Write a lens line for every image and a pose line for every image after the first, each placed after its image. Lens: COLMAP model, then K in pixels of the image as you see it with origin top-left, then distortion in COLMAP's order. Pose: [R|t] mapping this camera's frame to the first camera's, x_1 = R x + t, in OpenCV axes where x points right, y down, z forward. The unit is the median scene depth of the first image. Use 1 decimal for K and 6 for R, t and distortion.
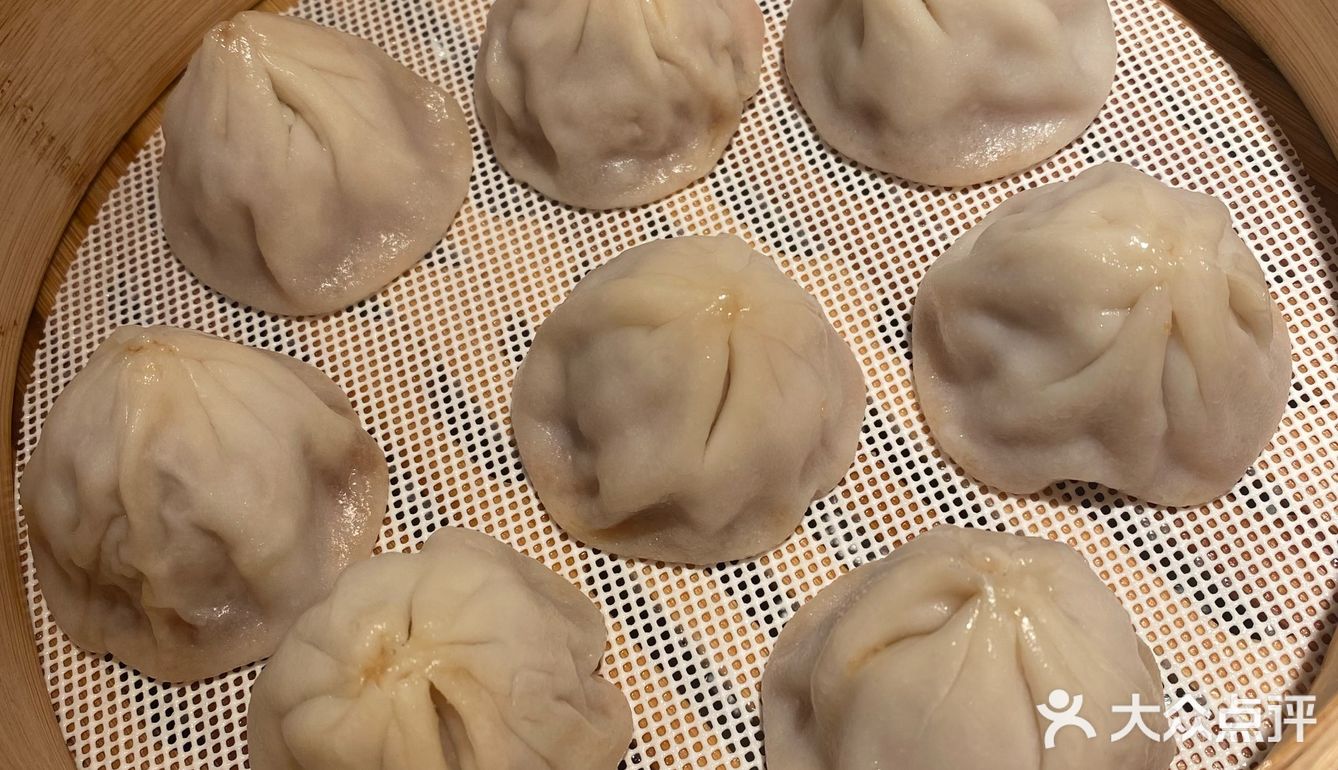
lens RADIAL K [[1342.4, 0, 685.3], [0, 1342.4, 384.3], [0, 0, 1]] dist [0.176101, -0.688424]
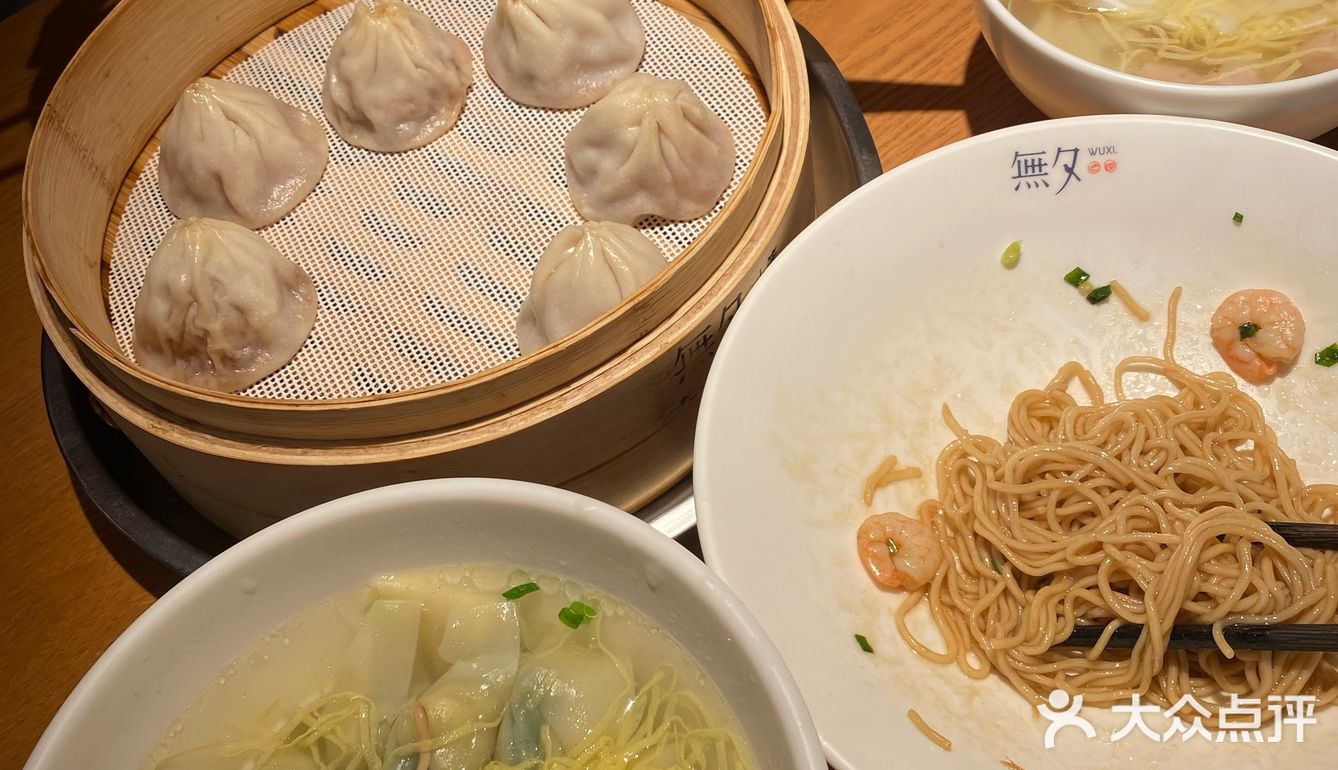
lens RADIAL K [[1342.4, 0, 685.3], [0, 1342.4, 384.3], [0, 0, 1]] dist [0.176101, -0.688424]
pose [[0.975179, -0.183590, 0.123777, 0.032802], [0.195433, 0.976447, -0.091422, 0.469021], [-0.104077, 0.113343, 0.988090, -0.948298]]
